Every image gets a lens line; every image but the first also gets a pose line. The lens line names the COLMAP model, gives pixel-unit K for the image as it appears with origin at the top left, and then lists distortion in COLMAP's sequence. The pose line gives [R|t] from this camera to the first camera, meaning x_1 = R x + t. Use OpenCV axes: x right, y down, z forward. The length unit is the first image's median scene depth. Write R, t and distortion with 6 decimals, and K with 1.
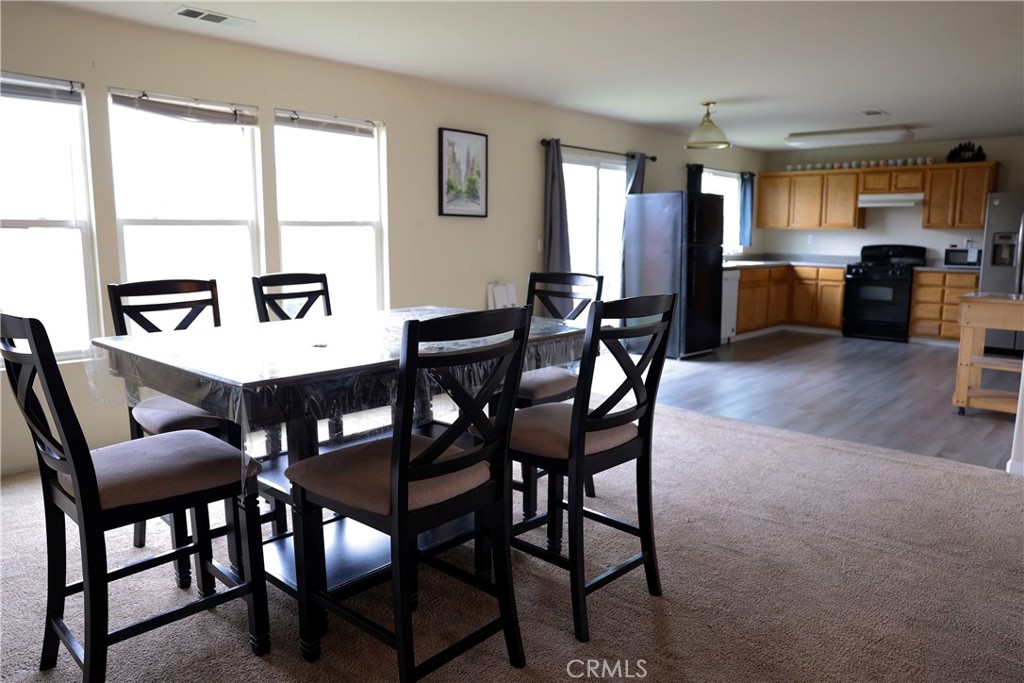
lens RADIAL K [[723.5, 0, 512.0], [0, 723.5, 341.5], [0, 0, 1]] dist [-0.004445, 0.059092]
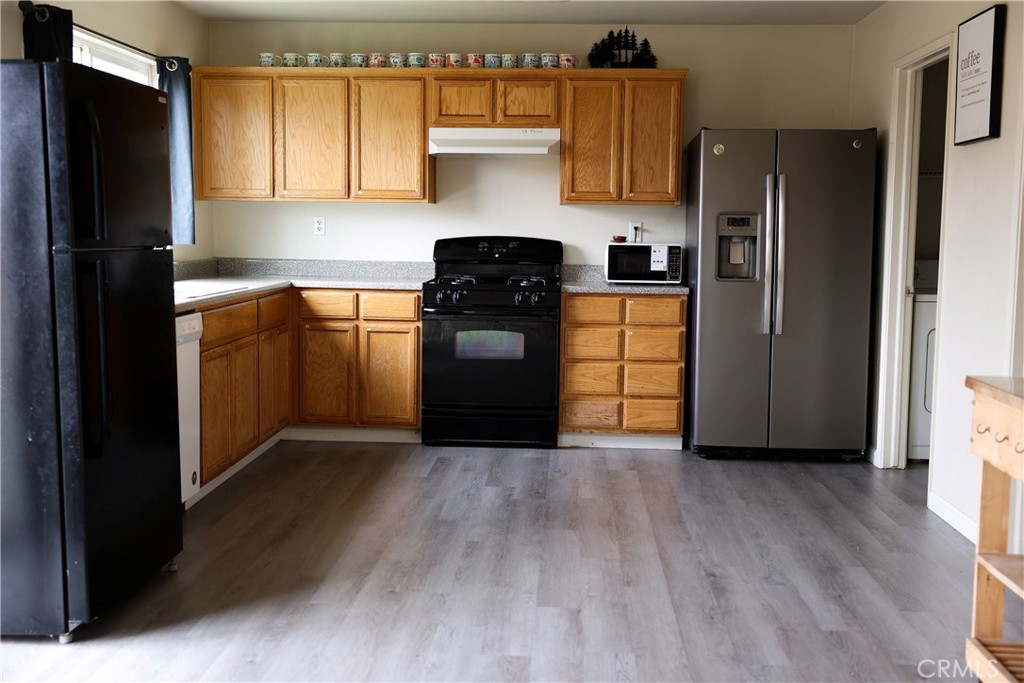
lens RADIAL K [[1069.3, 0, 514.3], [0, 1069.3, 304.8], [0, 0, 1]] dist [0.023216, 0.011877]
pose [[0.754341, -0.054551, 0.654212, 0.086084], [0.096720, 0.994902, -0.028564, -0.074425], [-0.649319, 0.084822, 0.755772, 0.512844]]
